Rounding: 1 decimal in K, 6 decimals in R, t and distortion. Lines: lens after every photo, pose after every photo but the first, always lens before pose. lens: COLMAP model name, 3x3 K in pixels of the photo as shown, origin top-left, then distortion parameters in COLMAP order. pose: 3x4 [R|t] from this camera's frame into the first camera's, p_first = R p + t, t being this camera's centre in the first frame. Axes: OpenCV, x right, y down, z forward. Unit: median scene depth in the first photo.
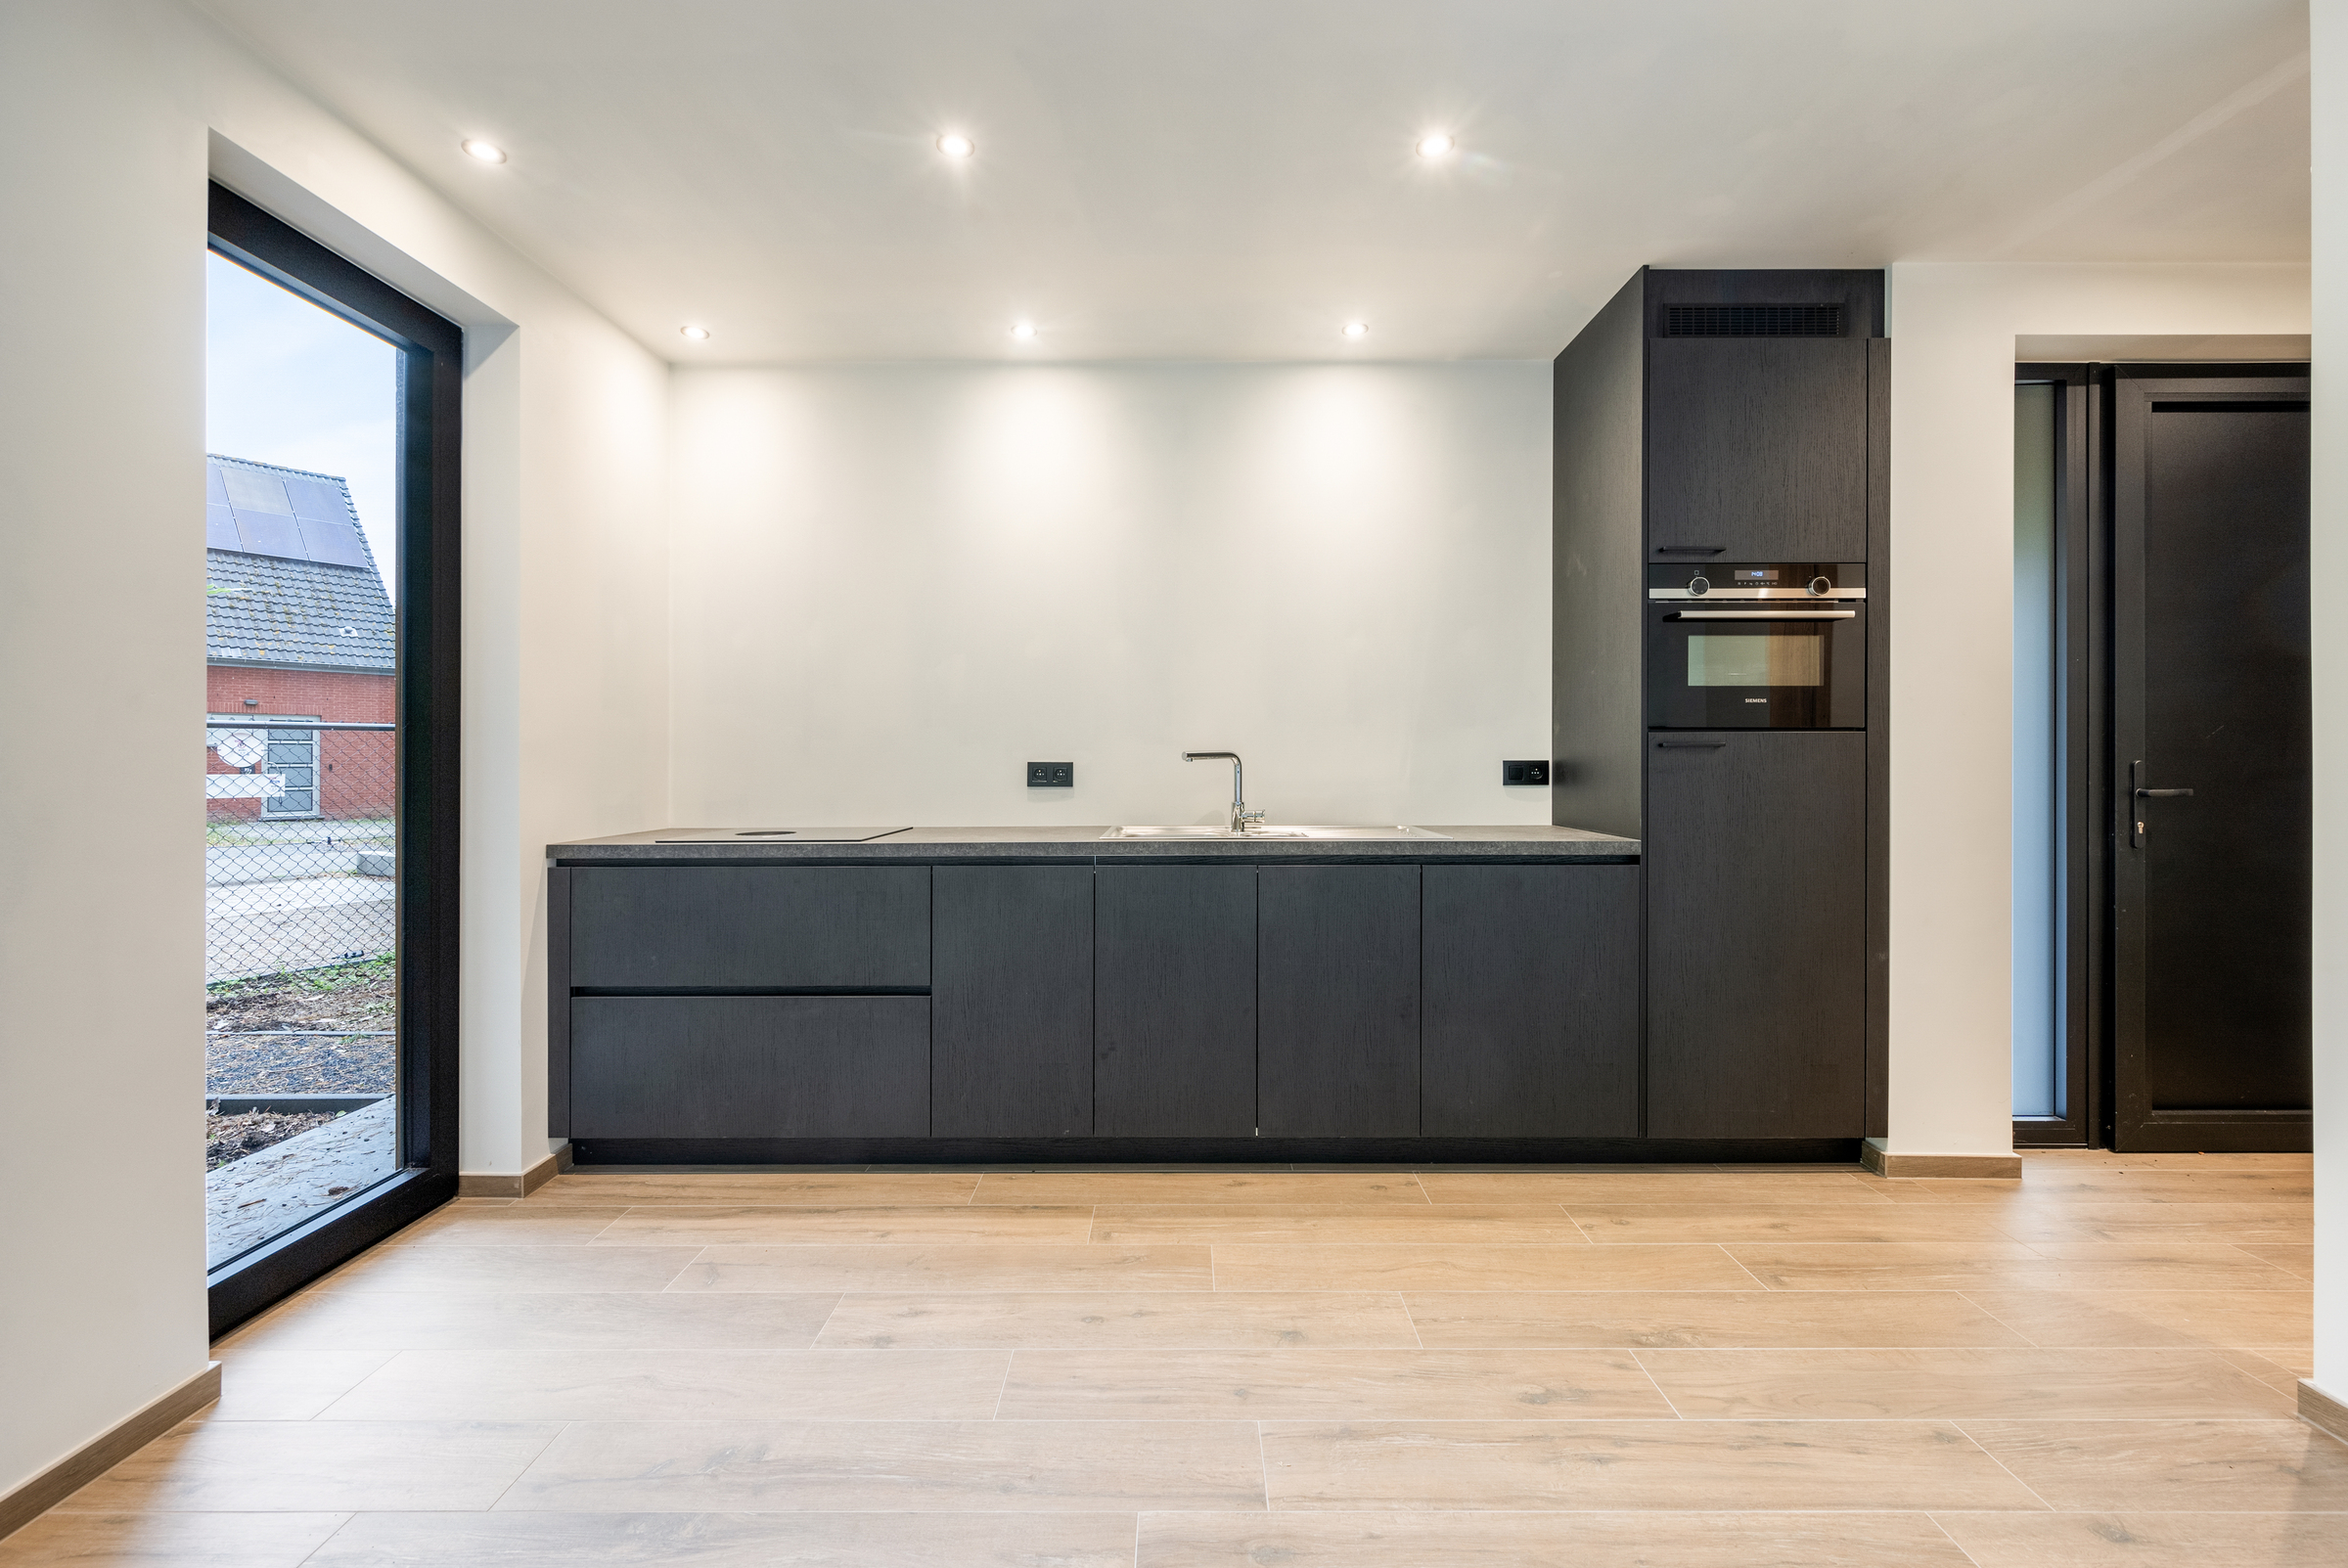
lens RADIAL K [[943.8, 0, 1173.8], [0, 943.8, 758.4], [0, 0, 1]] dist [-0.000940, 0.000206]
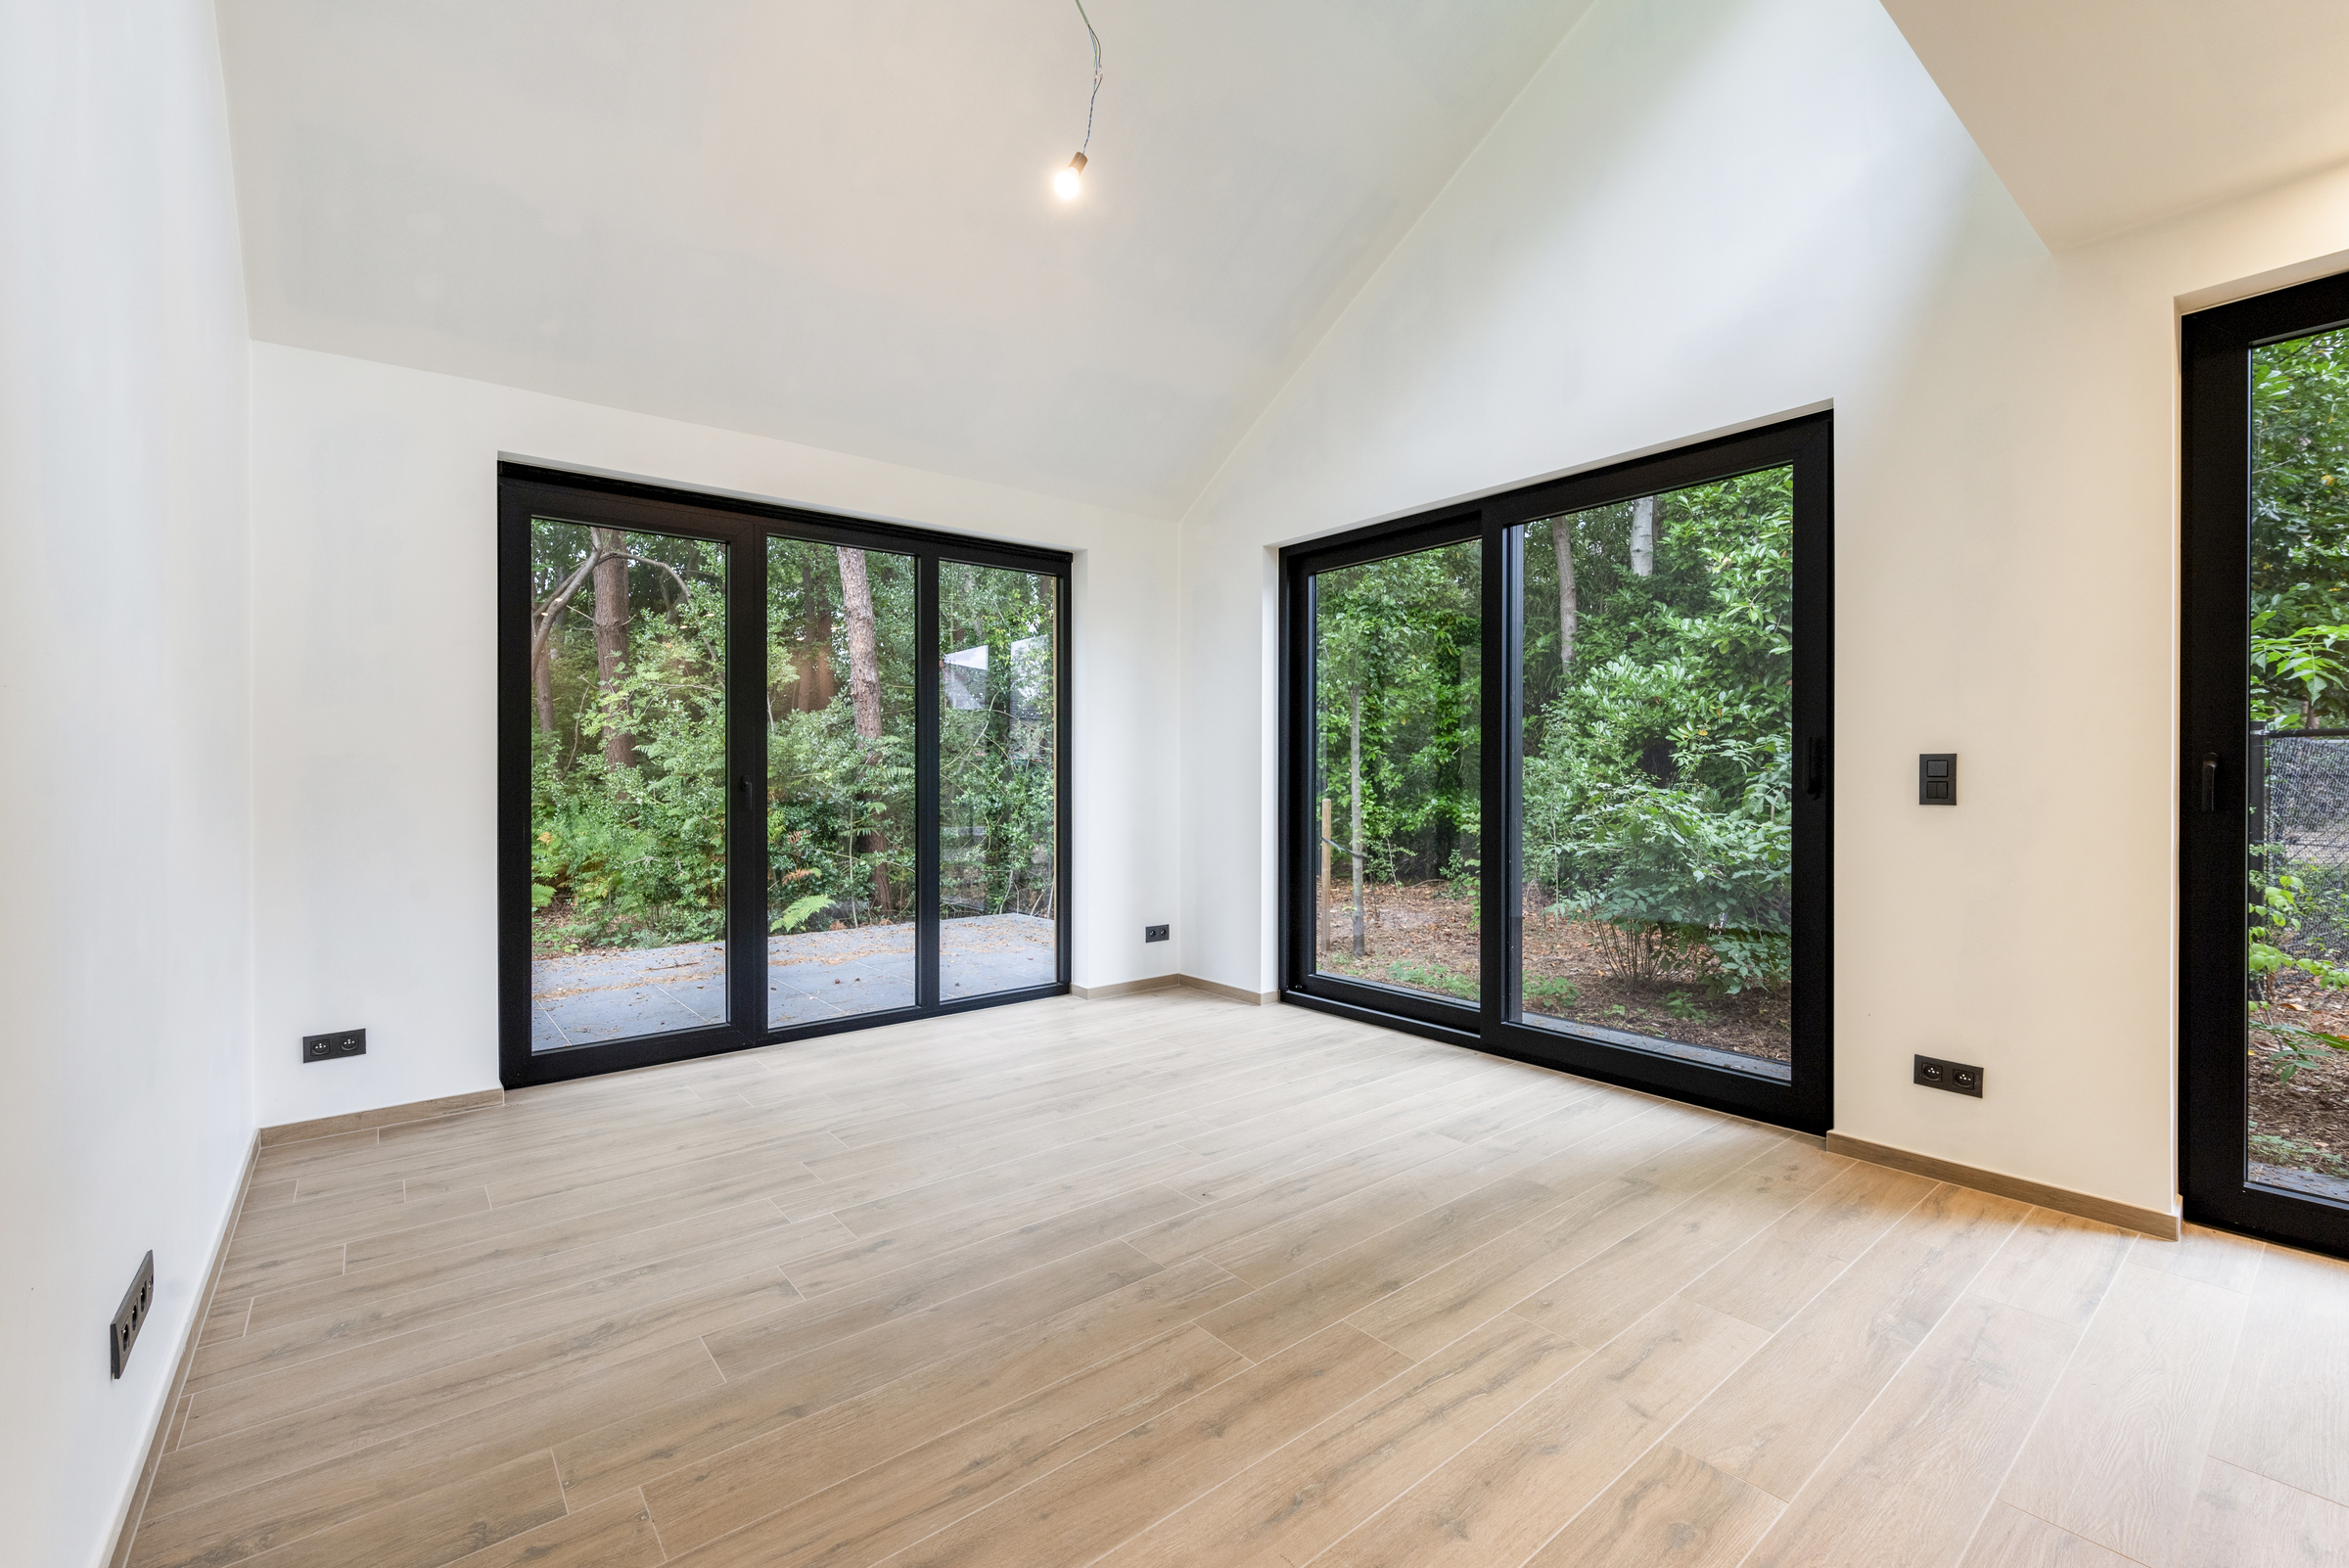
lens RADIAL K [[991.4, 0, 1173.8], [0, 991.4, 772.5], [0, 0, 1]] dist [-0.001071, -0.000026]
pose [[-0.774106, 0.007024, -0.633017, 0.641301], [0.010476, 0.999944, -0.001715, -0.001002], [0.632969, -0.007959, -0.774136, 0.785154]]
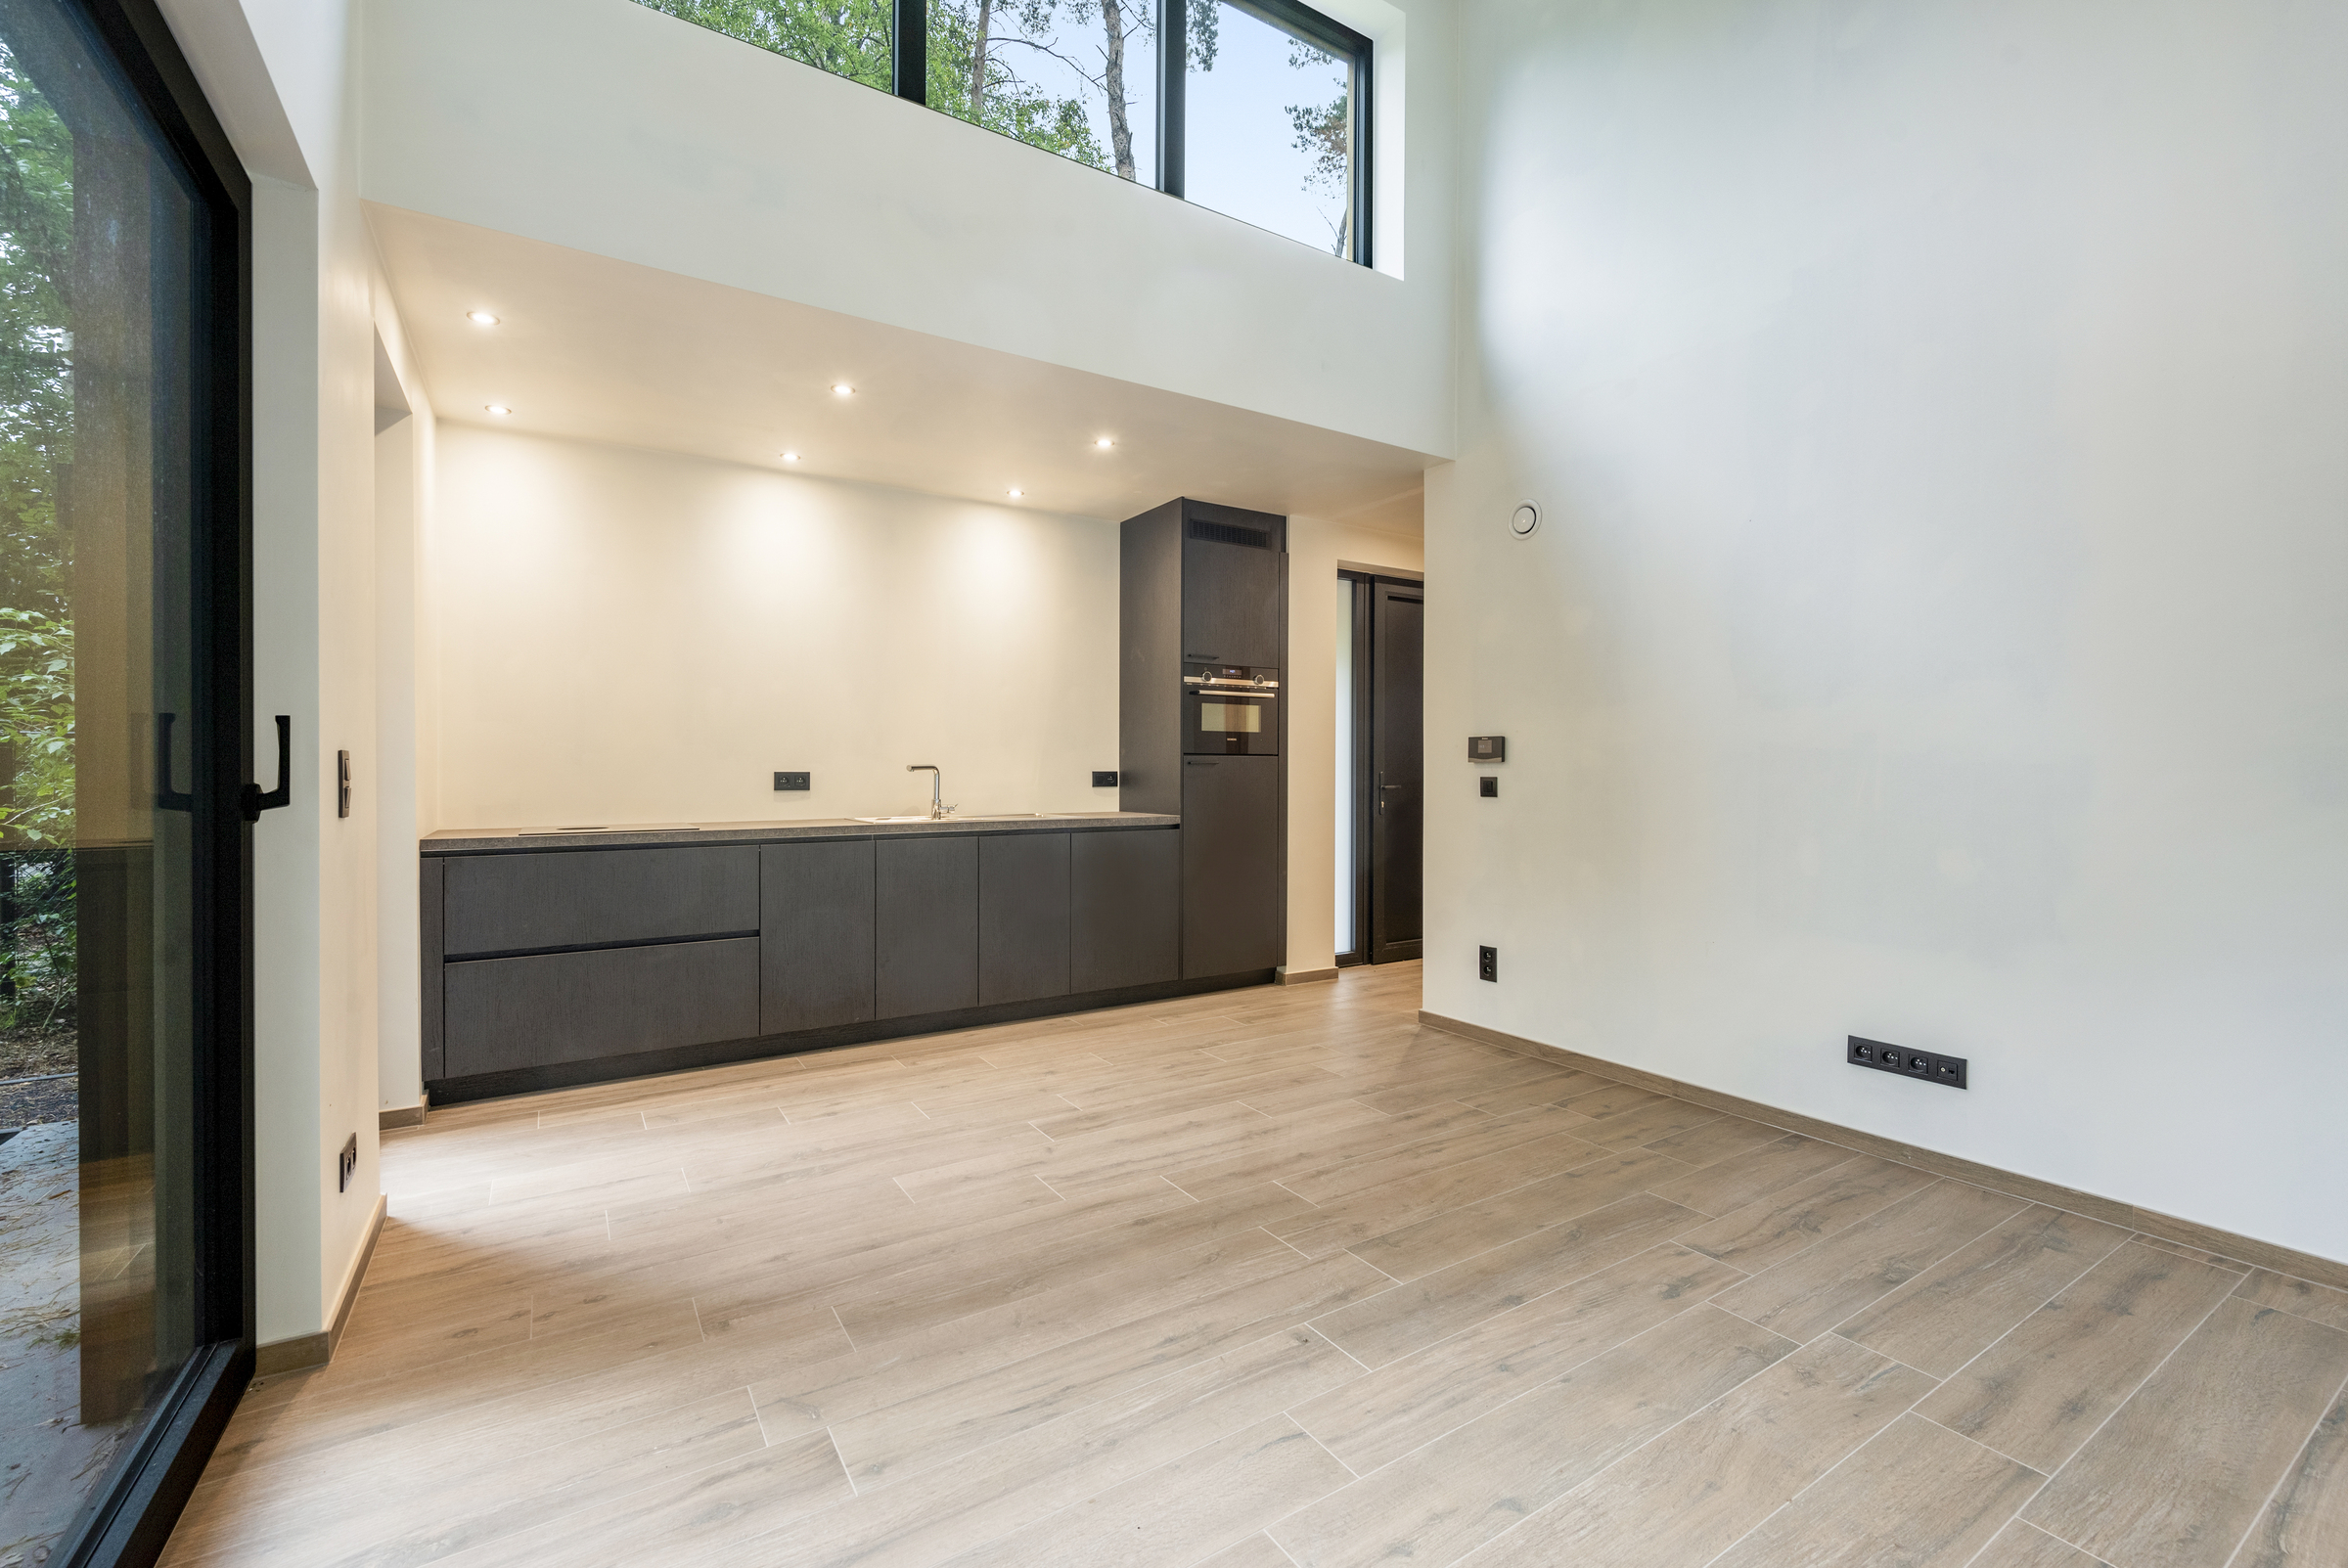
lens RADIAL K [[990.9, 0, 1173.3], [0, 990.9, 772.5], [0, 0, 1]] dist [-0.001071, -0.000026]
pose [[0.842750, 0.001108, 0.538304, -0.536995], [-0.003094, 0.999991, 0.002785, -0.000798], [-0.538297, -0.004013, 0.842746, -0.591525]]
